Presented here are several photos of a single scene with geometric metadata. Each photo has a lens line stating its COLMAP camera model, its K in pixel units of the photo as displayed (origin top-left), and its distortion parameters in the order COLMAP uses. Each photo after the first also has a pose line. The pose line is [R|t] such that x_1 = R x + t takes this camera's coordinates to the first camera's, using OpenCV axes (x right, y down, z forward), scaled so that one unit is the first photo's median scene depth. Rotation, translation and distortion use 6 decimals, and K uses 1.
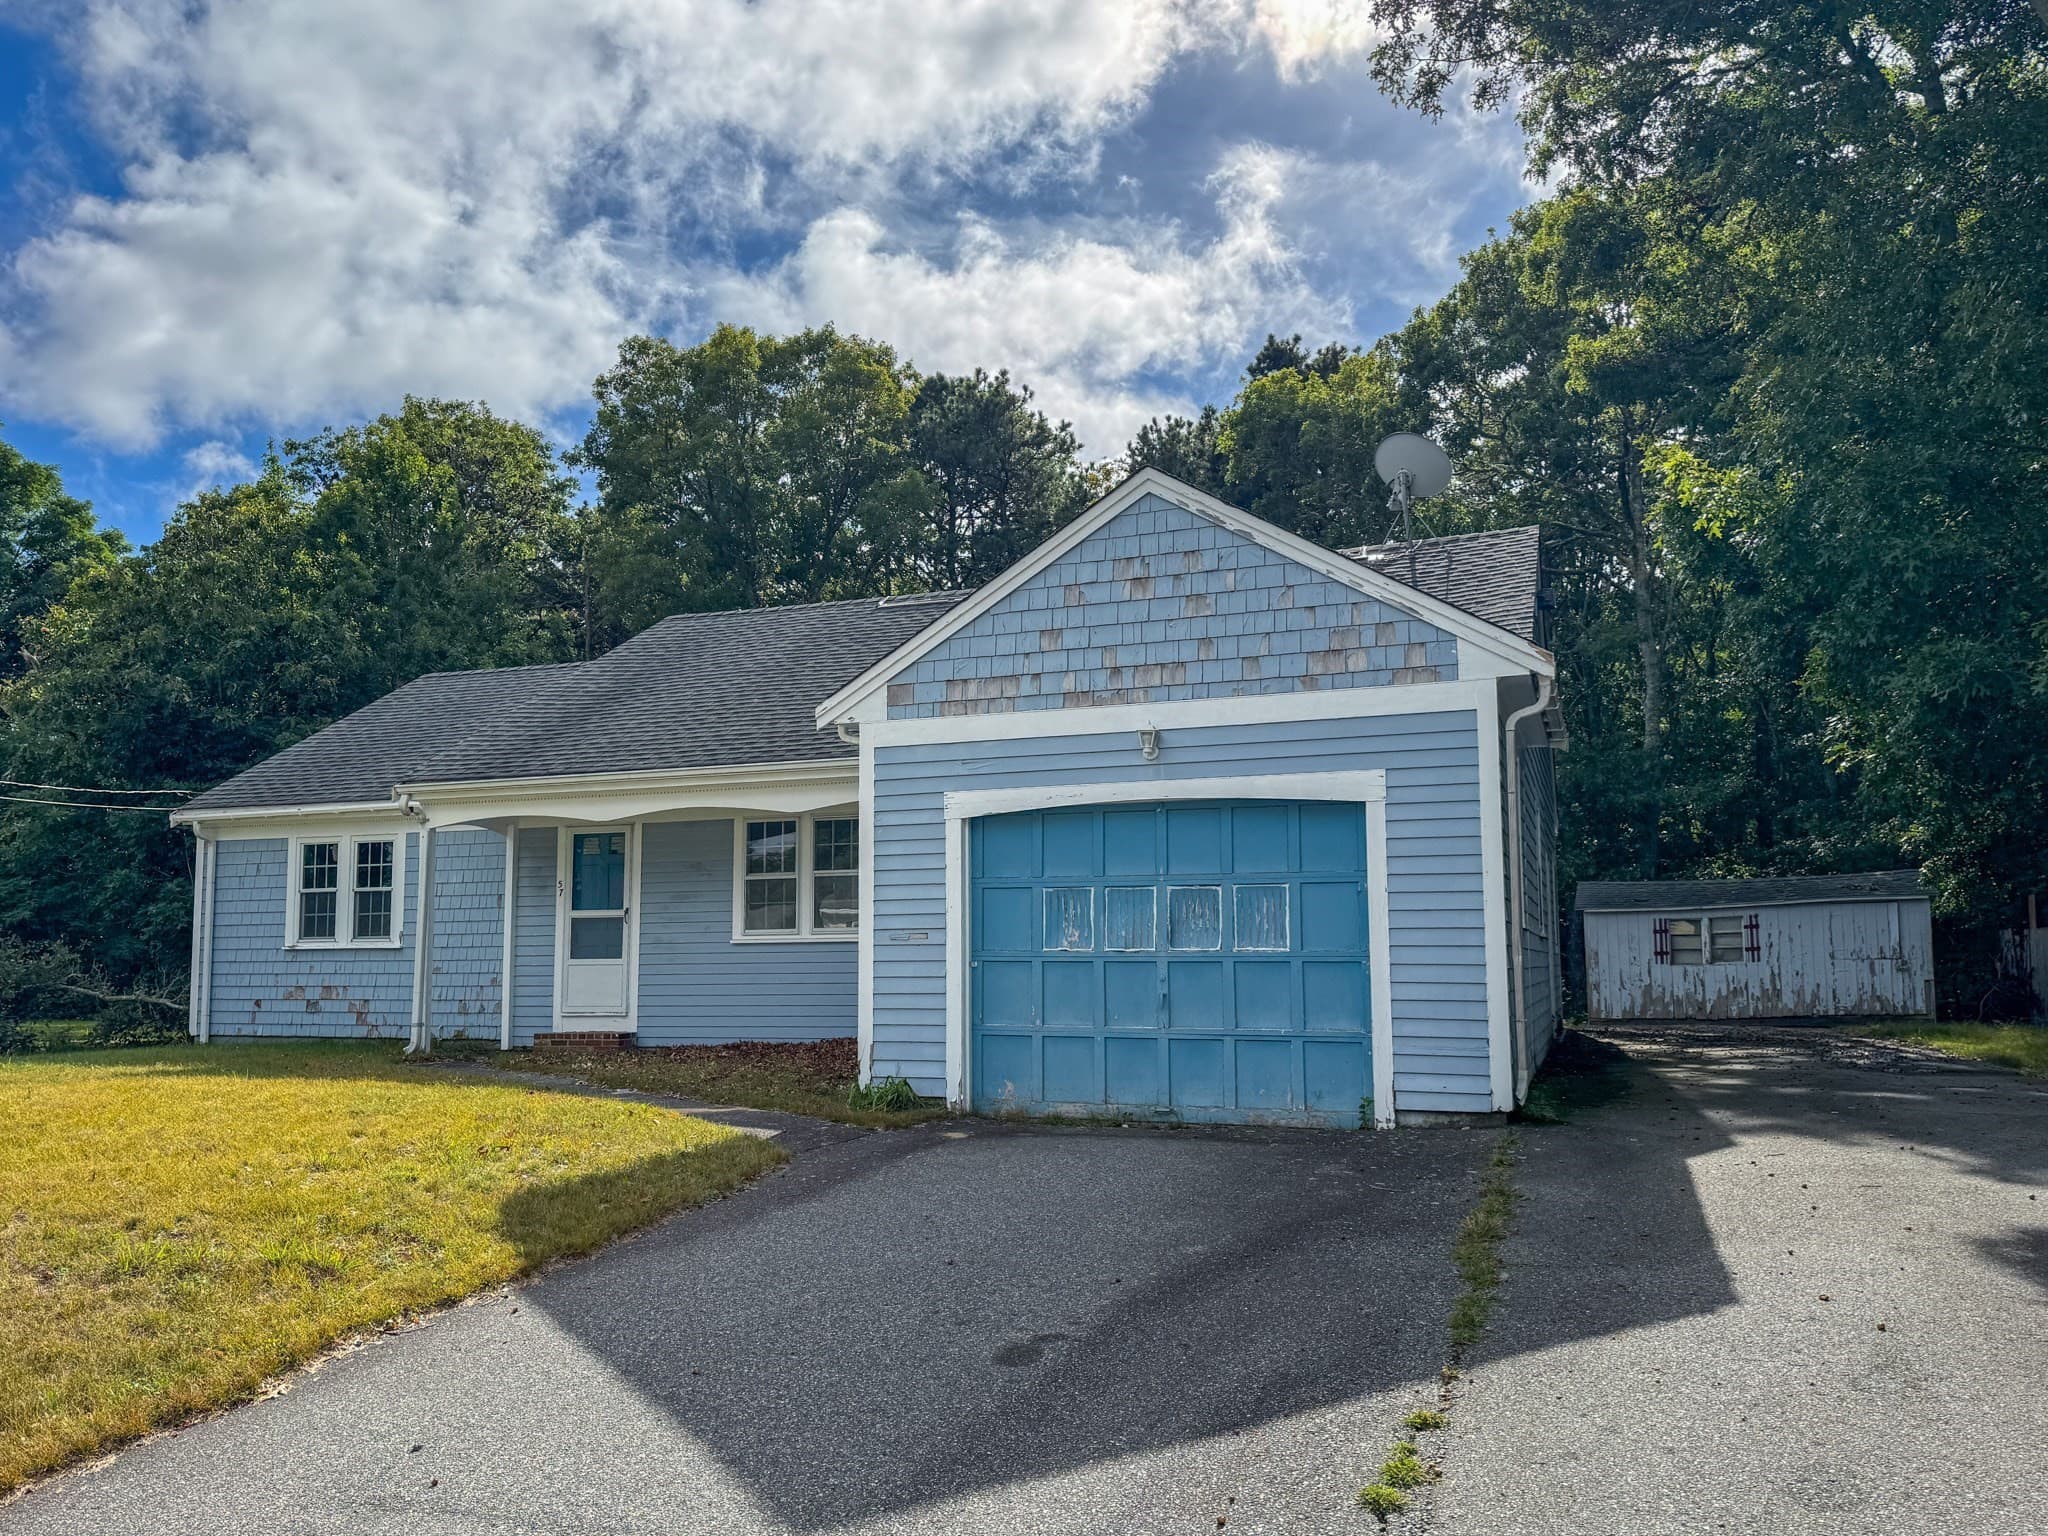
lens RADIAL K [[1490.2, 0, 1048.3], [0, 1490.2, 823.7], [0, 0, 1]] dist [0.123749, -0.168309]
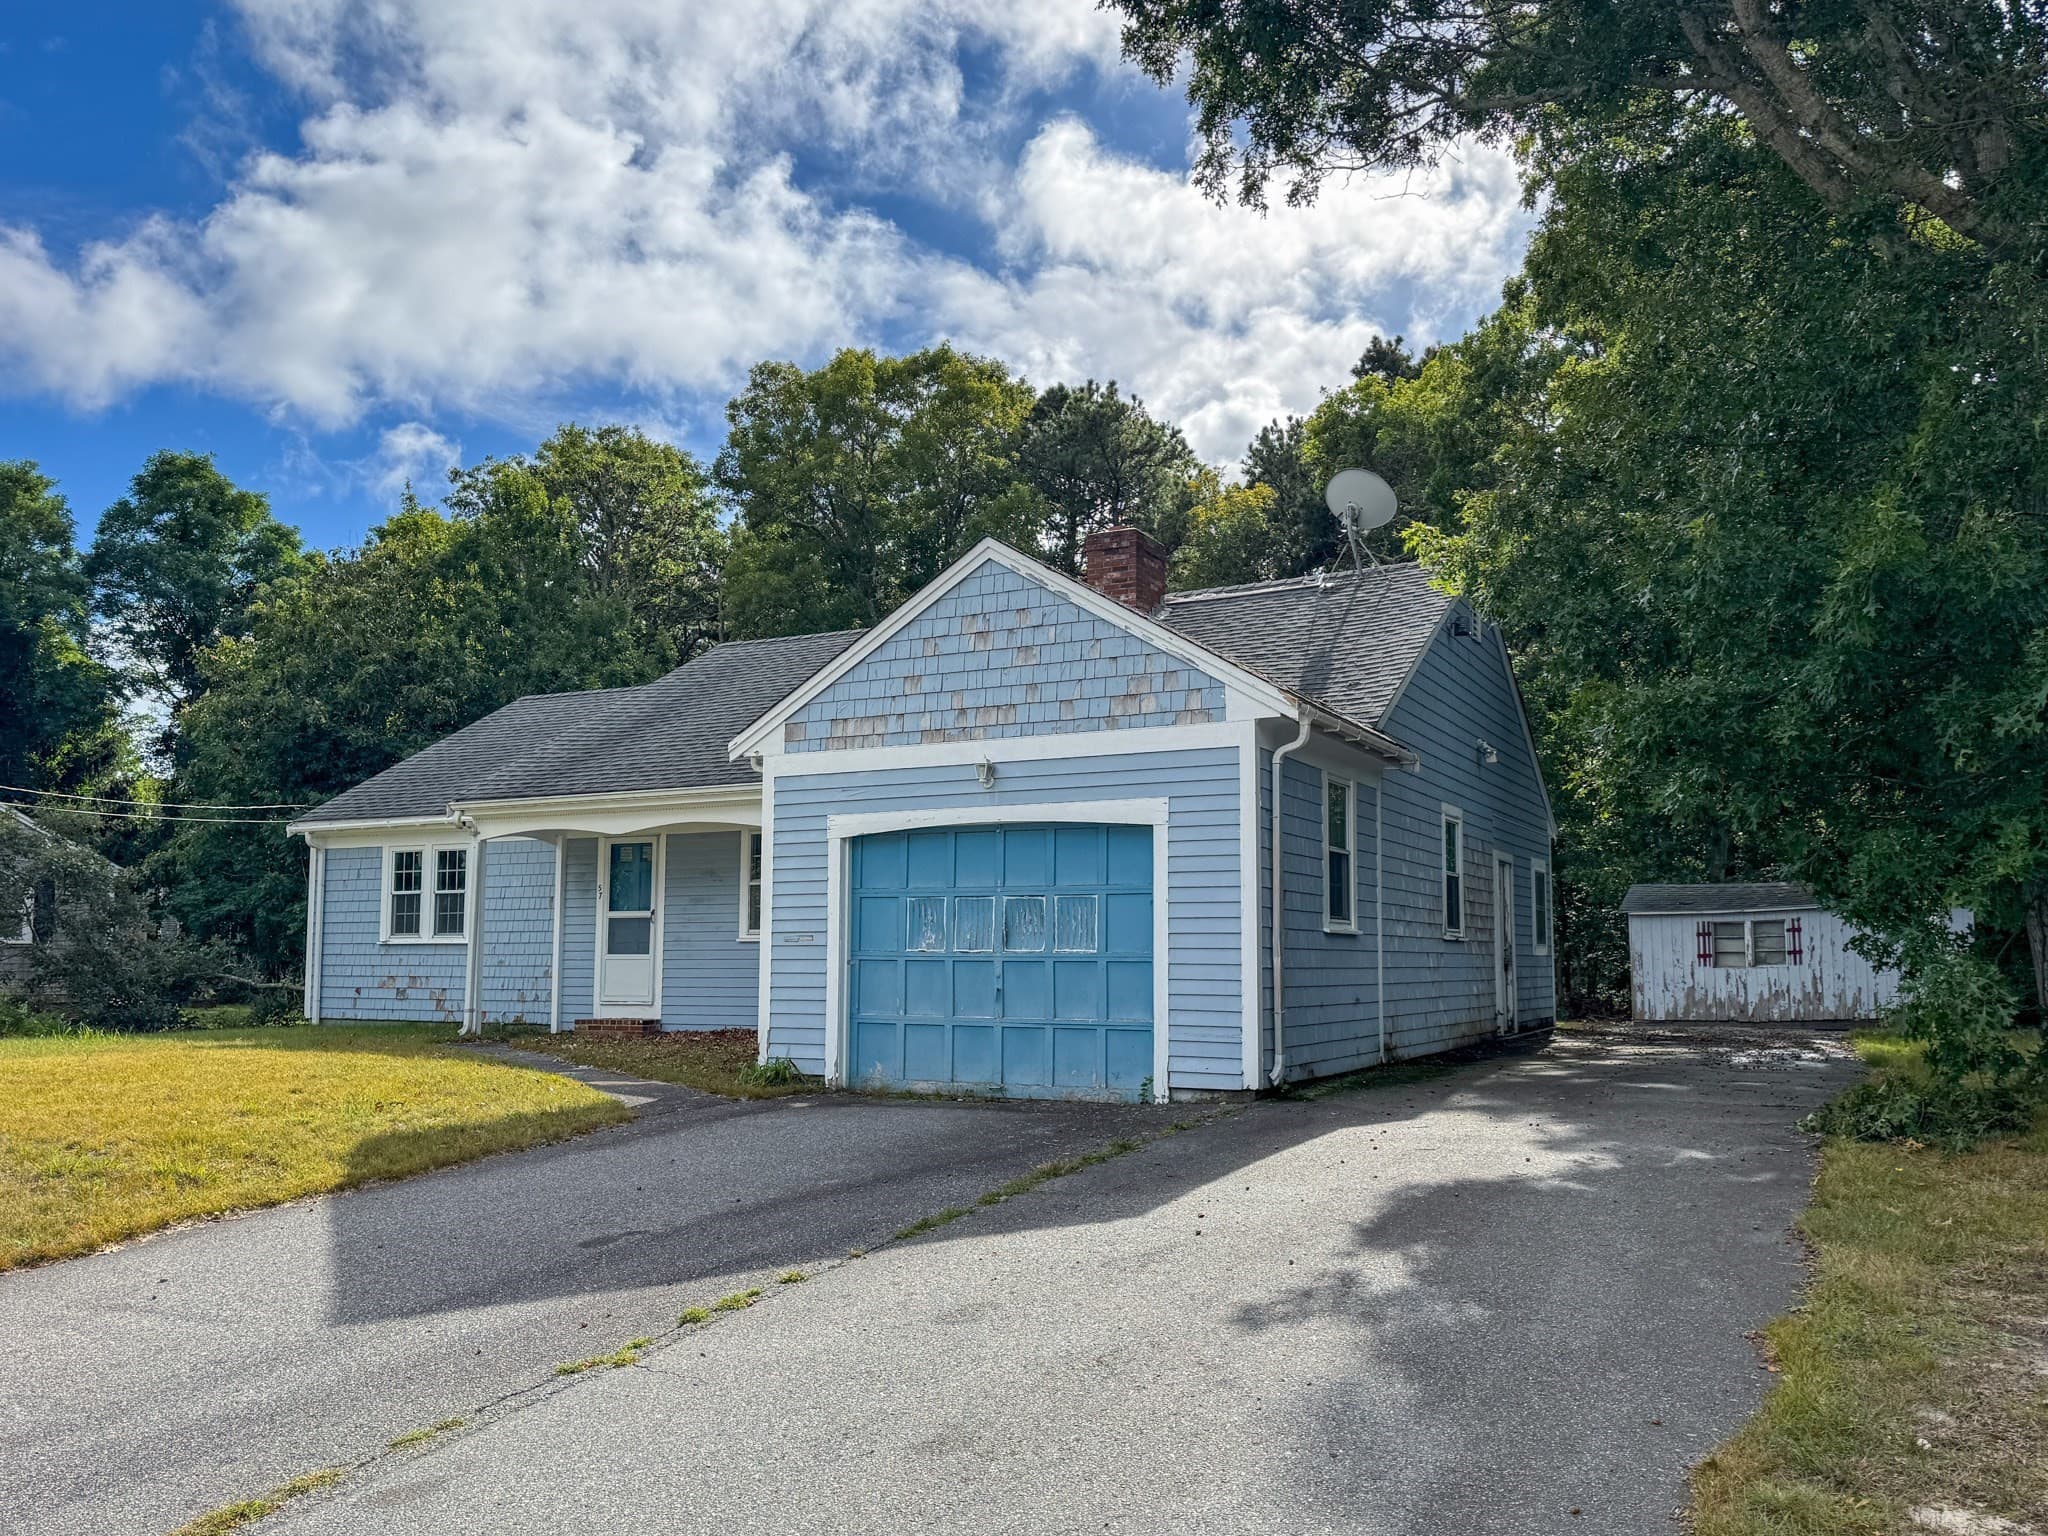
lens RADIAL K [[1513.8, 0, 1083.0], [0, 1513.8, 836.8], [0, 0, 1]] dist [0.170112, -0.308562]
pose [[0.993702, -0.001346, -0.112050, 0.177686], [0.002734, 0.999921, 0.012234, -0.012341], [0.112025, -0.012463, 0.993627, -0.110422]]
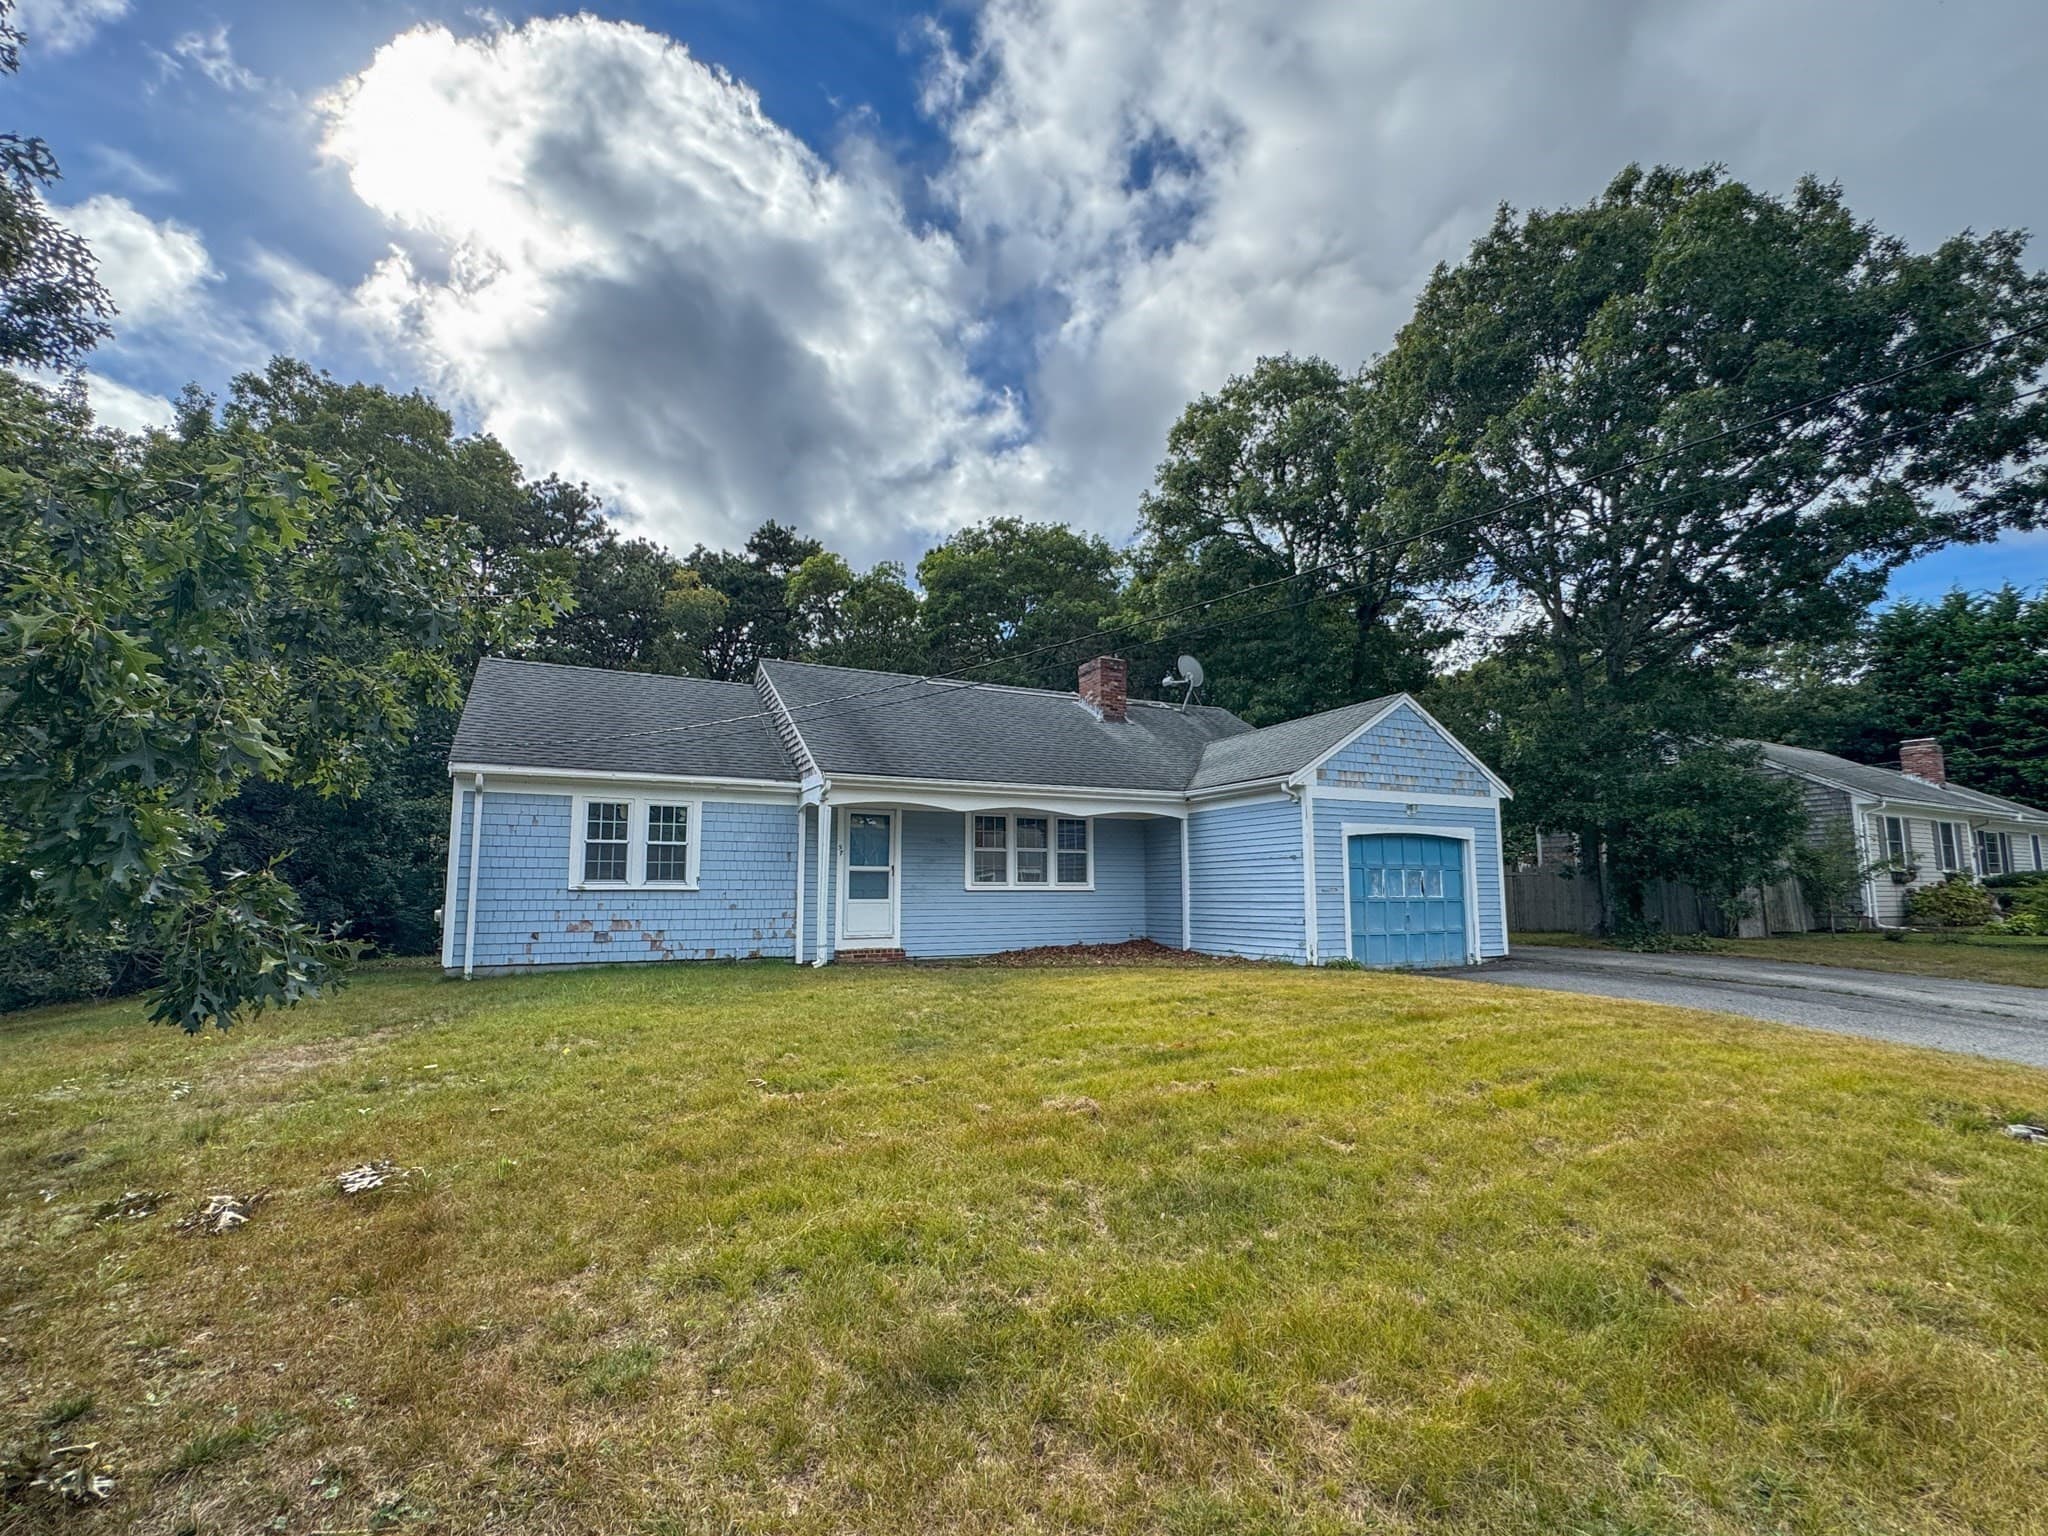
lens RADIAL K [[896.0, 0, 1014.4], [0, 896.0, 793.3], [0, 0, 1]] dist [-0.050591, 0.112499]
pose [[0.684767, 0.083494, 0.723964, -0.891532], [-0.067724, 0.996407, -0.050858, 0.022773], [-0.725609, -0.014204, 0.687961, 0.312543]]
